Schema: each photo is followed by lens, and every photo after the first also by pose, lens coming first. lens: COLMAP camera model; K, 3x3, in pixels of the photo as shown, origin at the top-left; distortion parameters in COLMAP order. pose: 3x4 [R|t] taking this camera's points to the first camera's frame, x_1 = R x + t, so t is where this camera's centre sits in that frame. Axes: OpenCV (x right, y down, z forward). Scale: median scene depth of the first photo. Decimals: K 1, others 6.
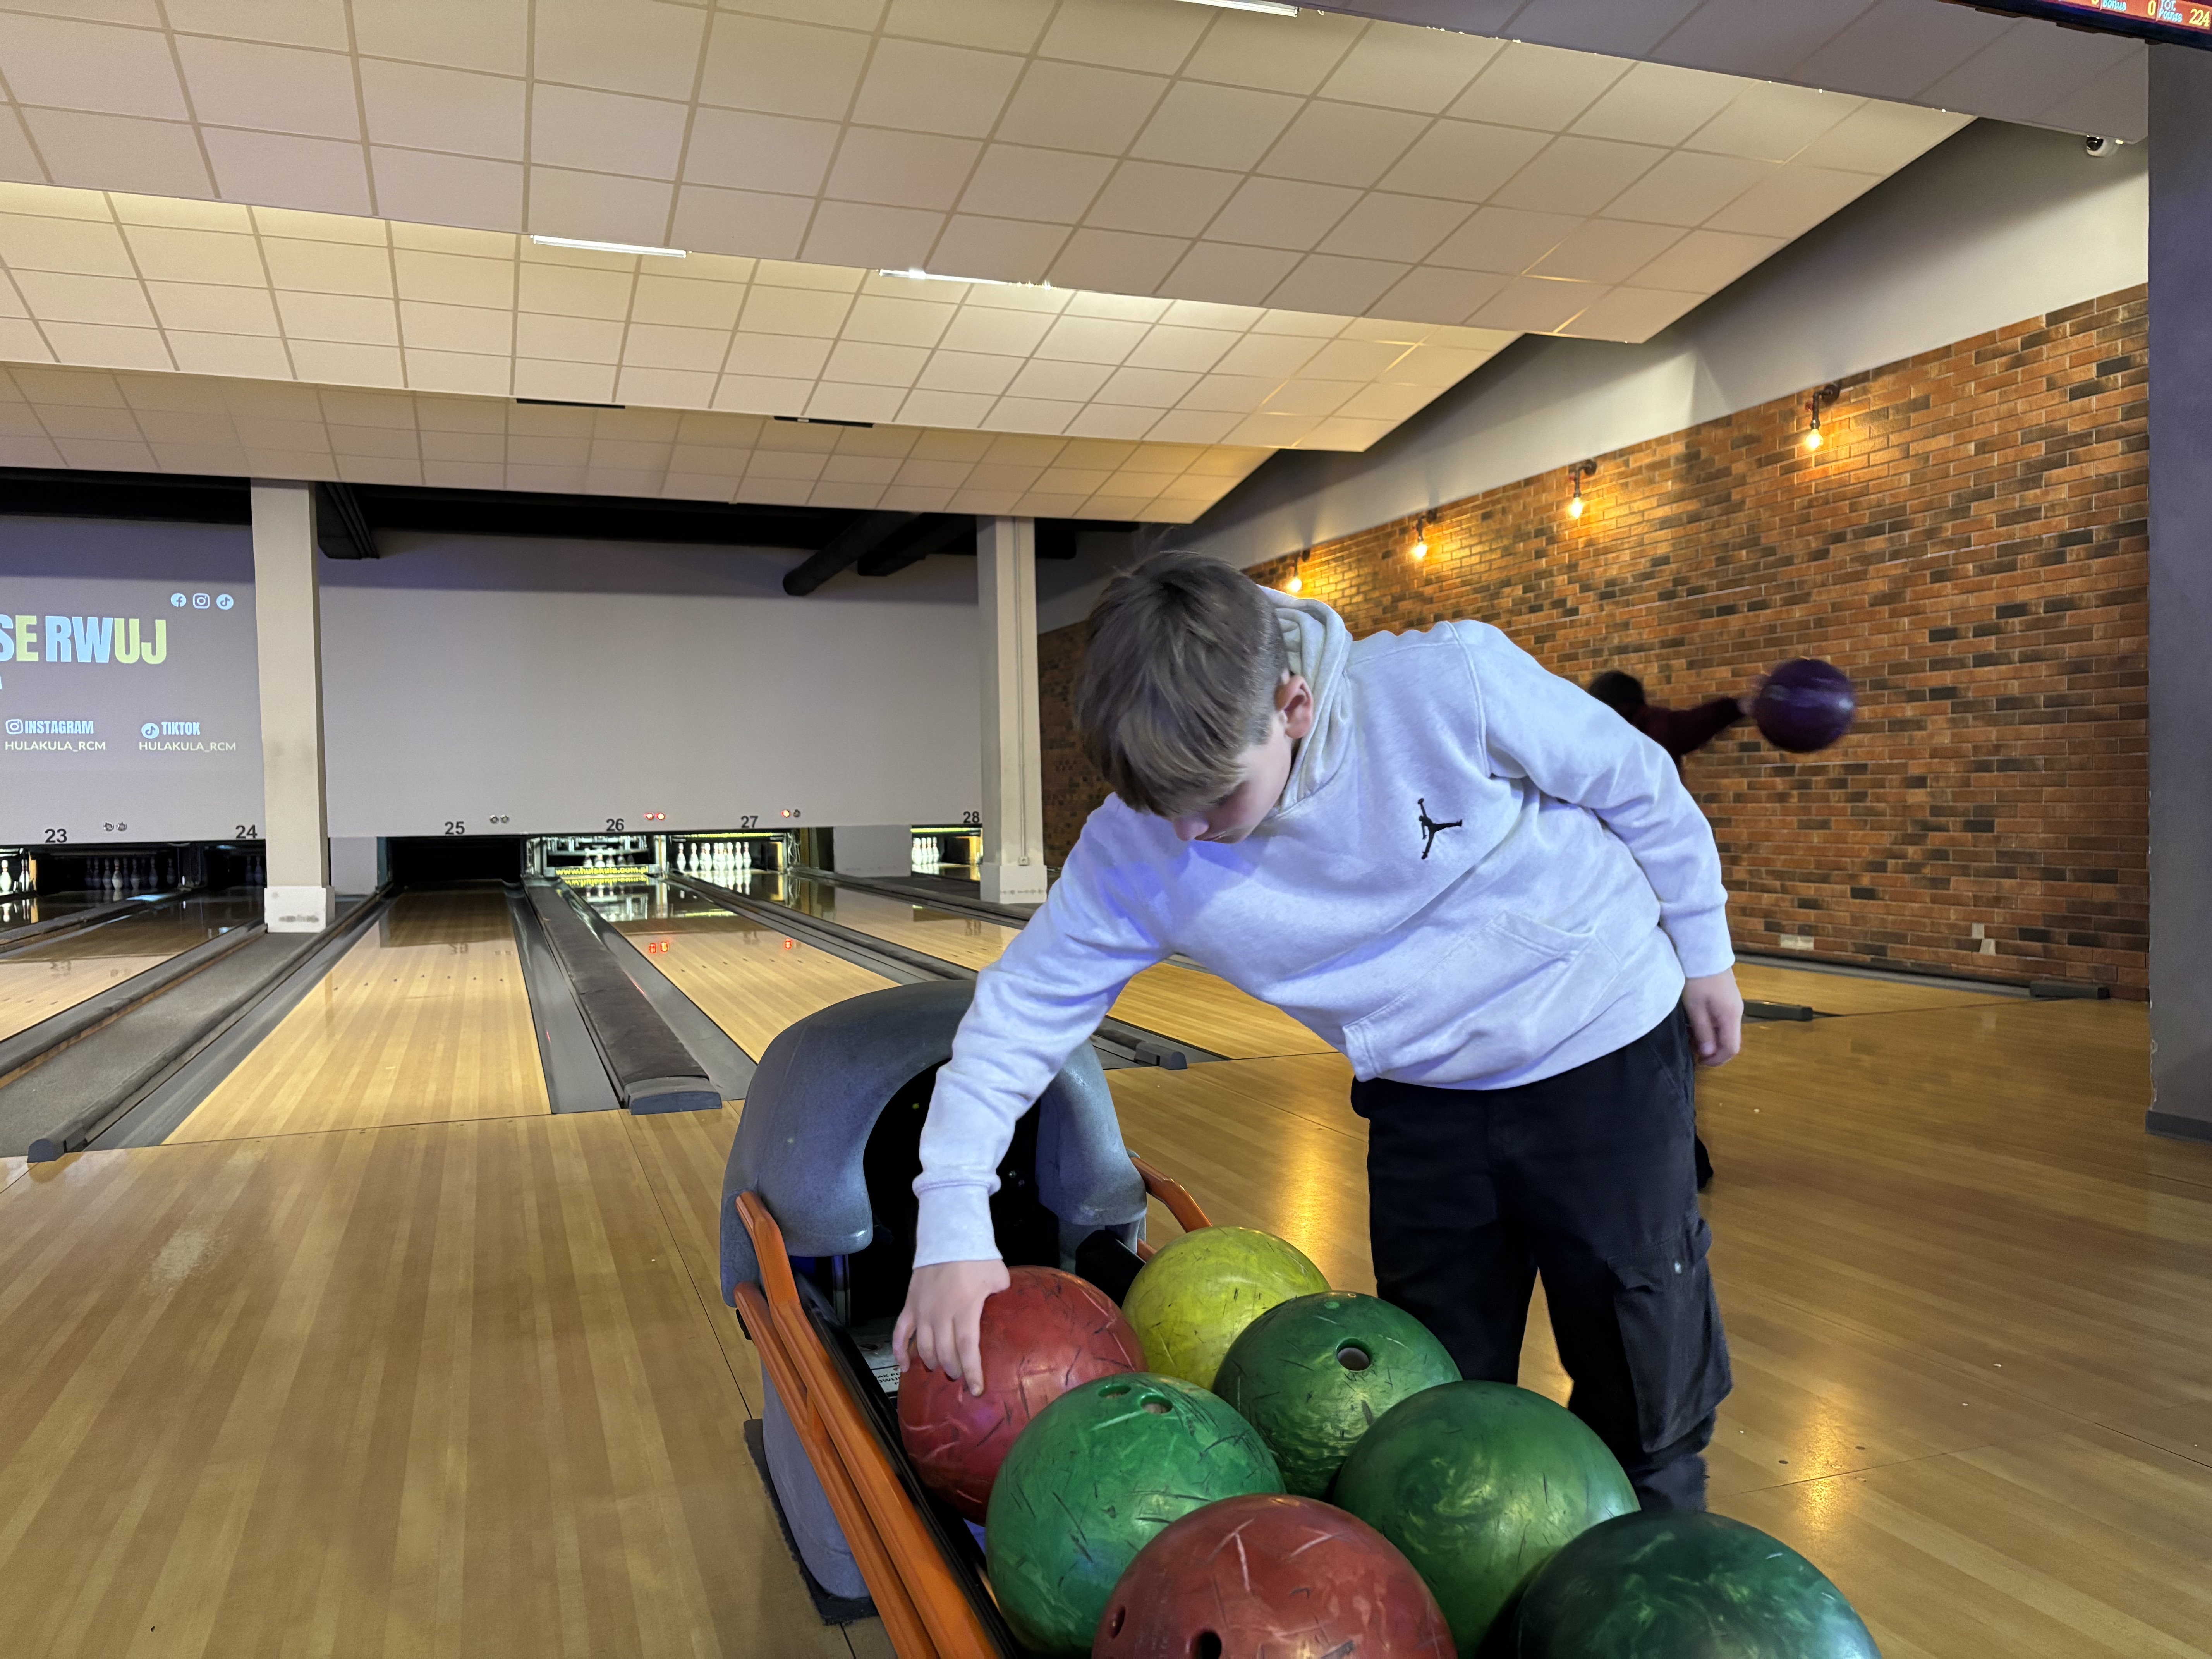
lens RADIAL K [[1689.0, 0, 1090.0], [0, 1689.0, 837.9], [0, 0, 1]] dist [0.017728, -0.000468]
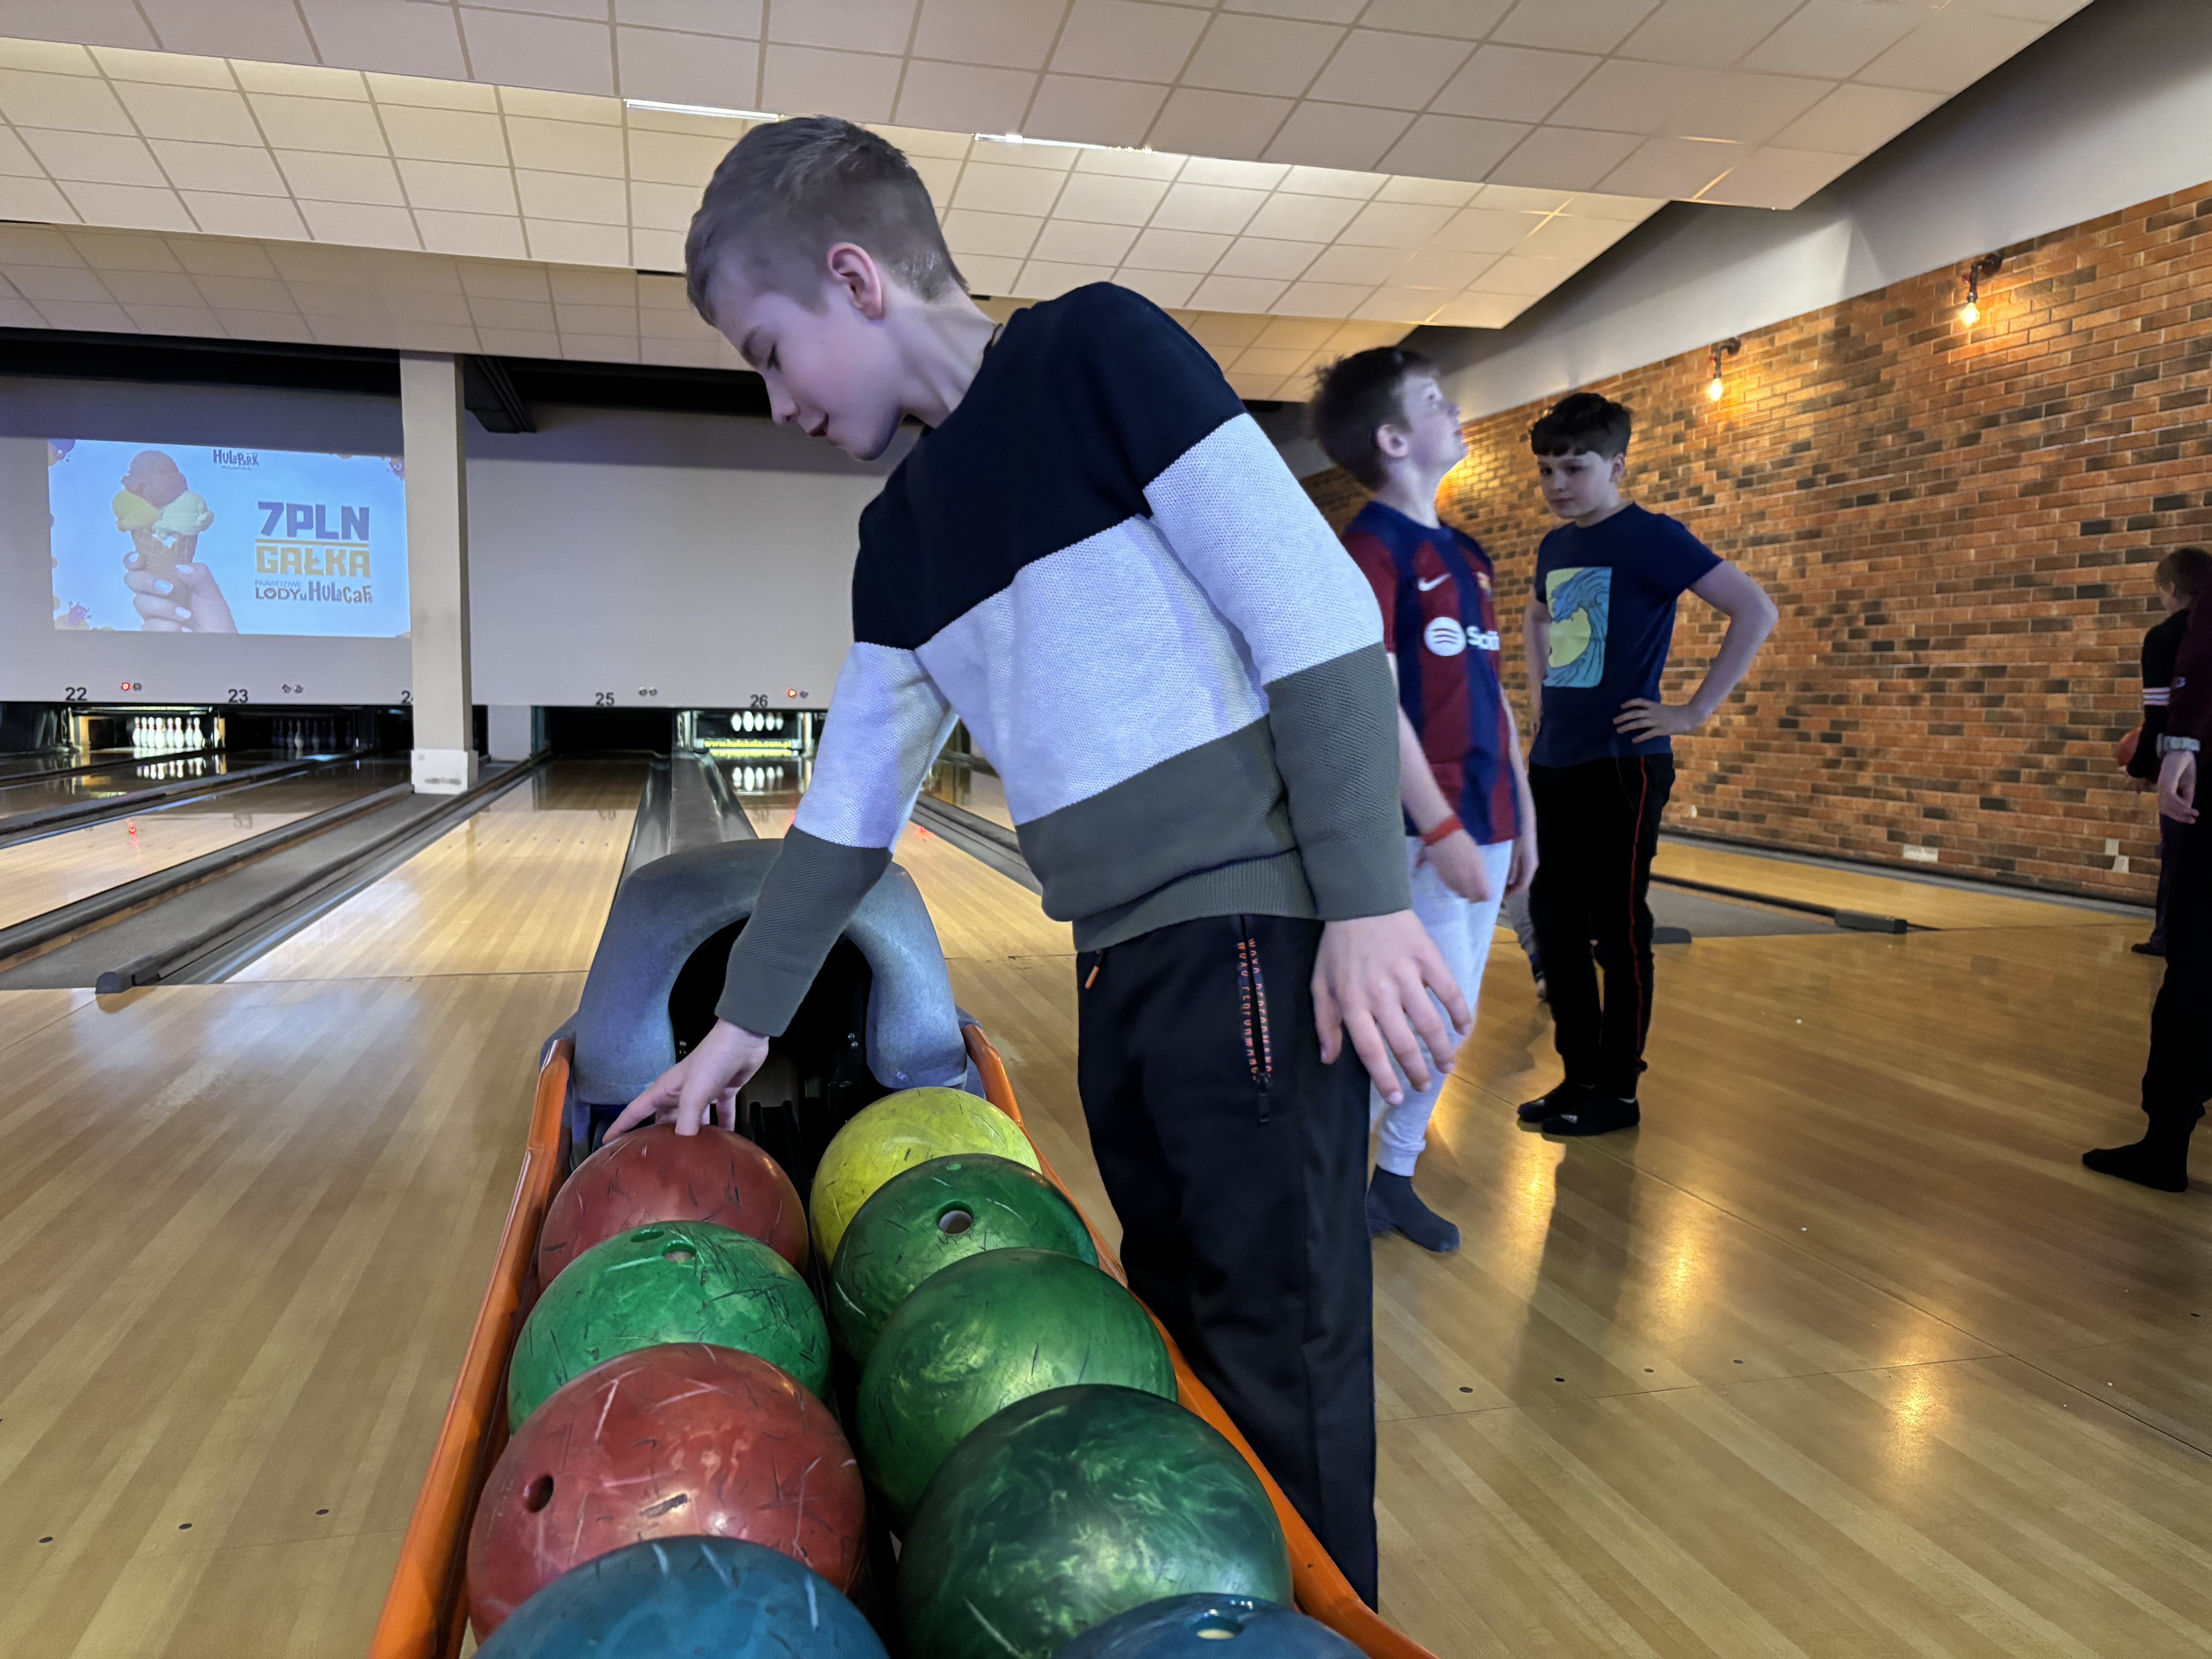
lens RADIAL K [[1689.0, 0, 1087.3], [0, 1689.0, 832.8], [0, 0, 1]] dist [0.017728, -0.000468]
pose [[0.994470, 0.035198, -0.098947, 0.046602], [-0.028978, 0.997554, 0.063608, 0.003147], [0.100944, -0.060389, 0.993058, 0.008899]]
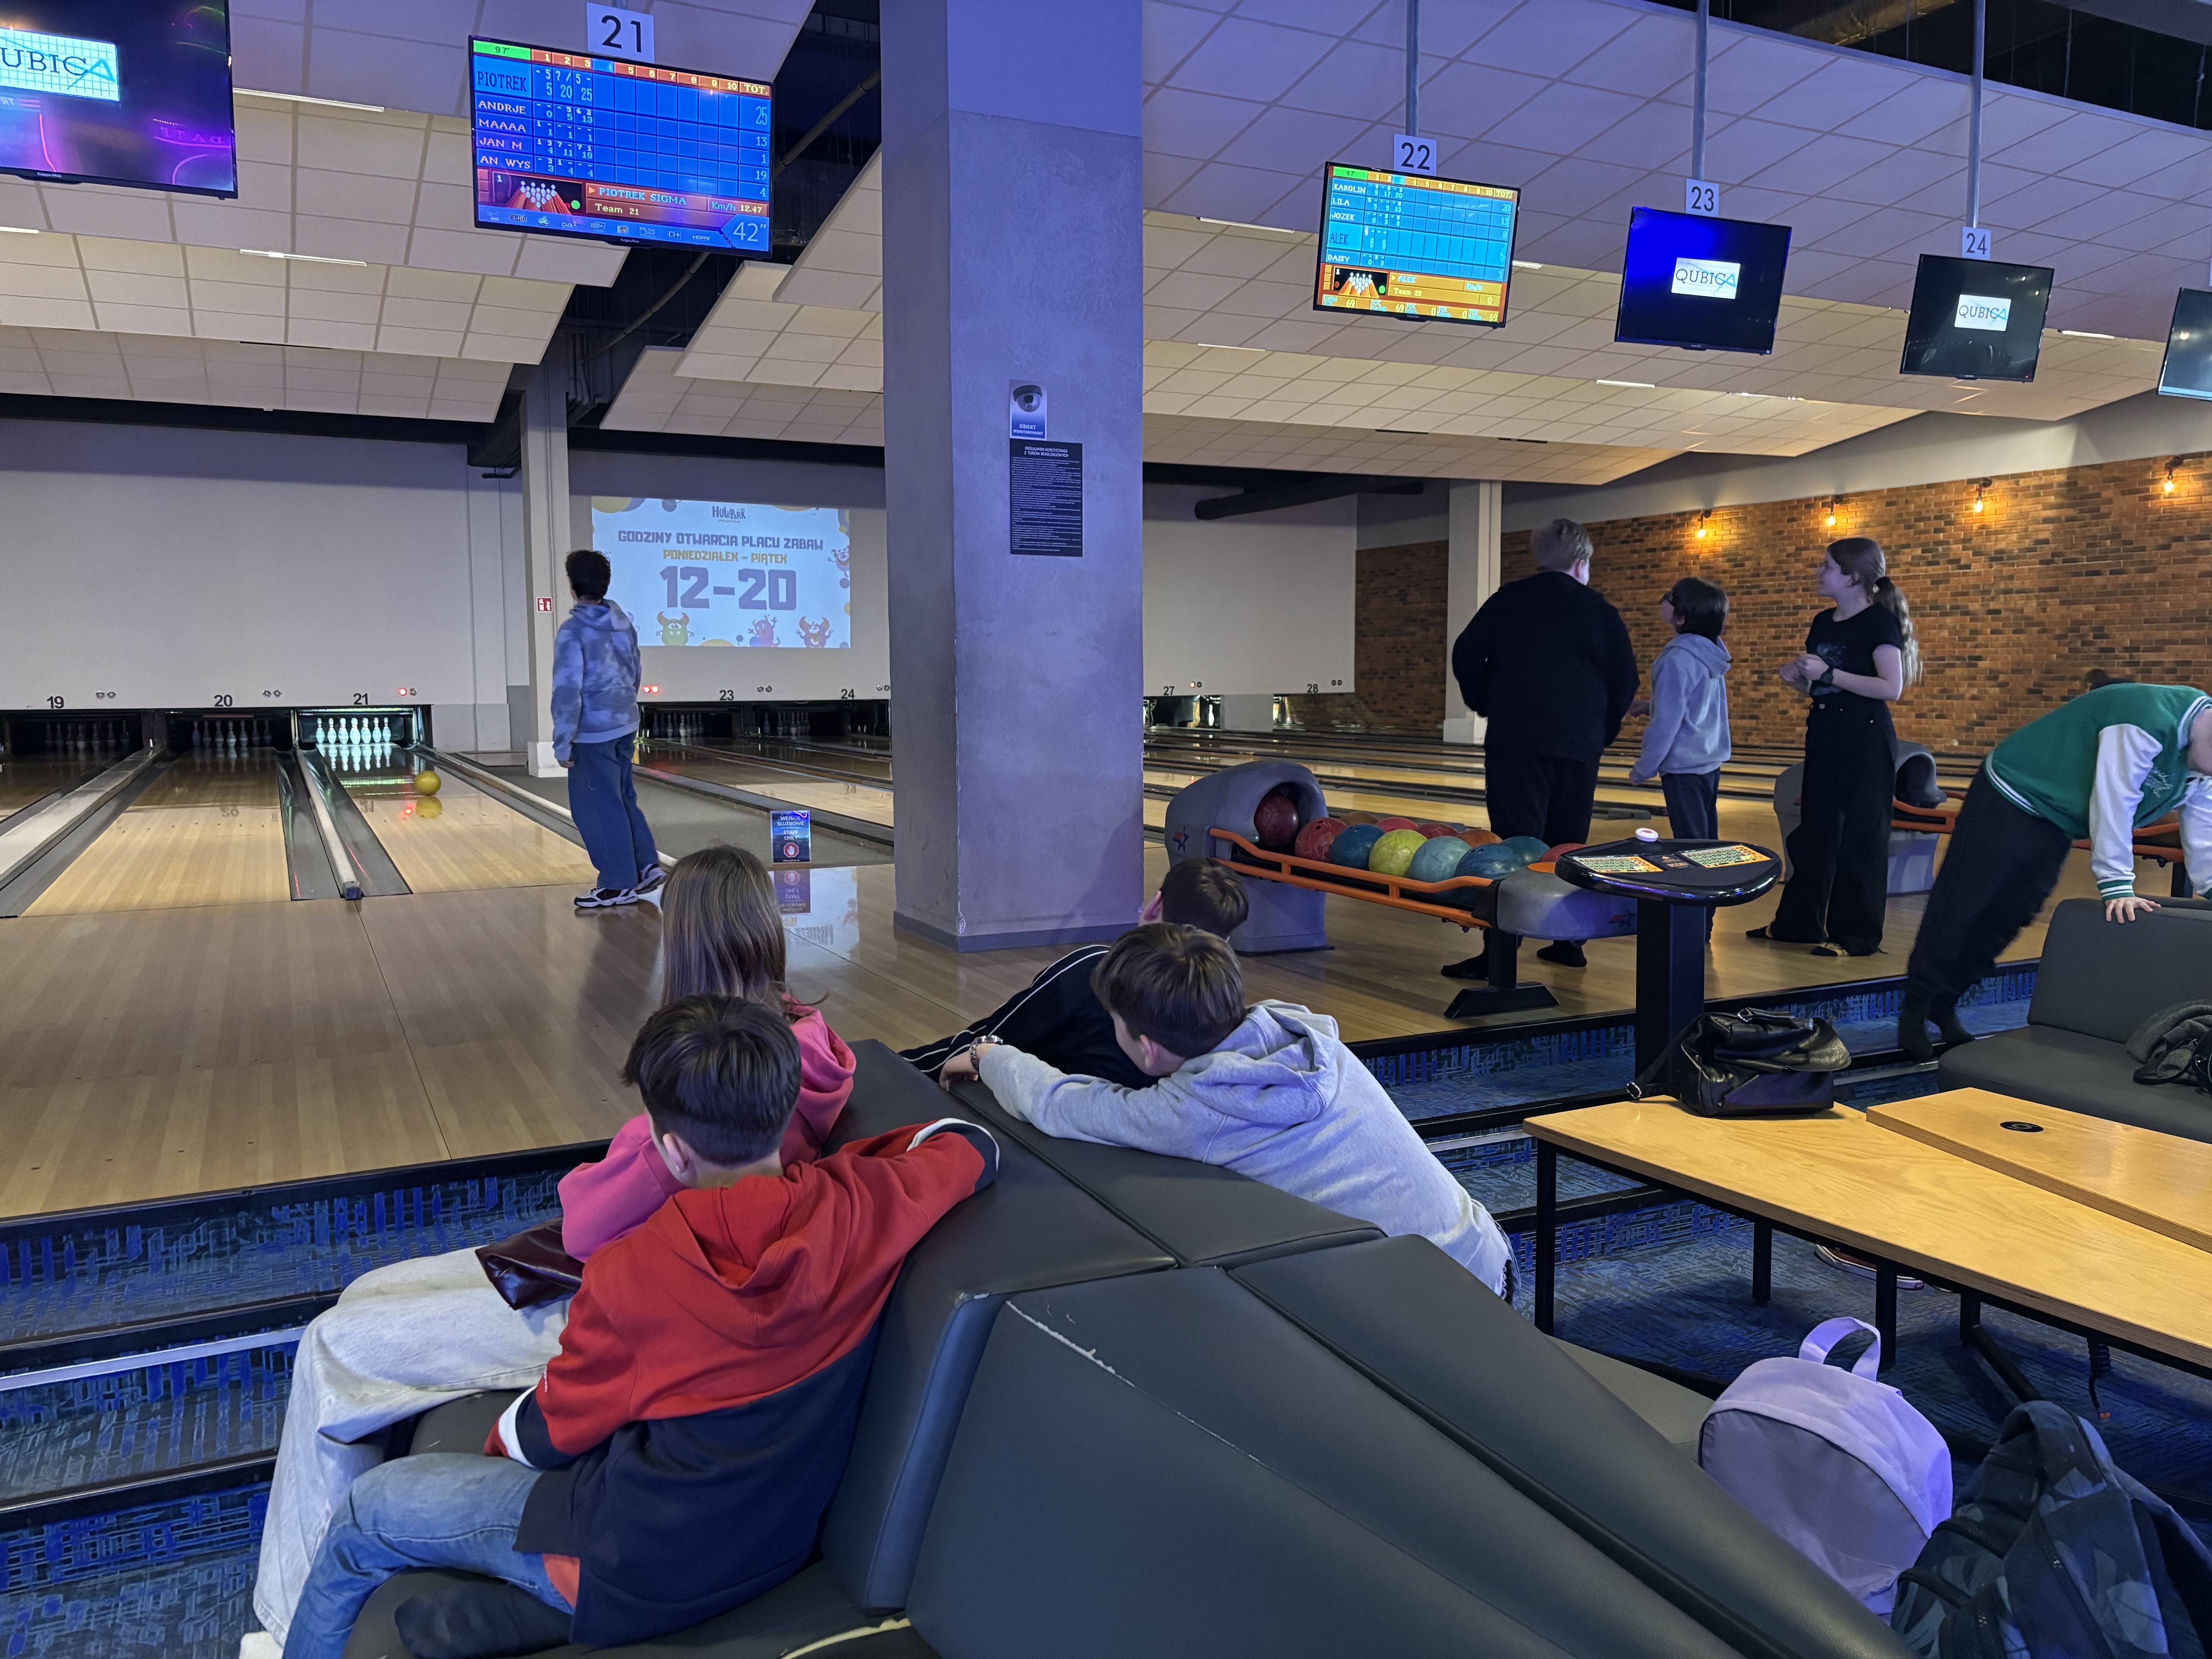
lens RADIAL K [[1689.0, 0, 1103.5], [0, 1689.0, 822.2], [0, 0, 1]] dist [0.017728, -0.000468]
pose [[0.990804, -0.006677, 0.135138, -0.957703], [-0.002524, 0.997695, 0.067804, 0.009886], [-0.135280, -0.067521, 0.988504, -0.691864]]
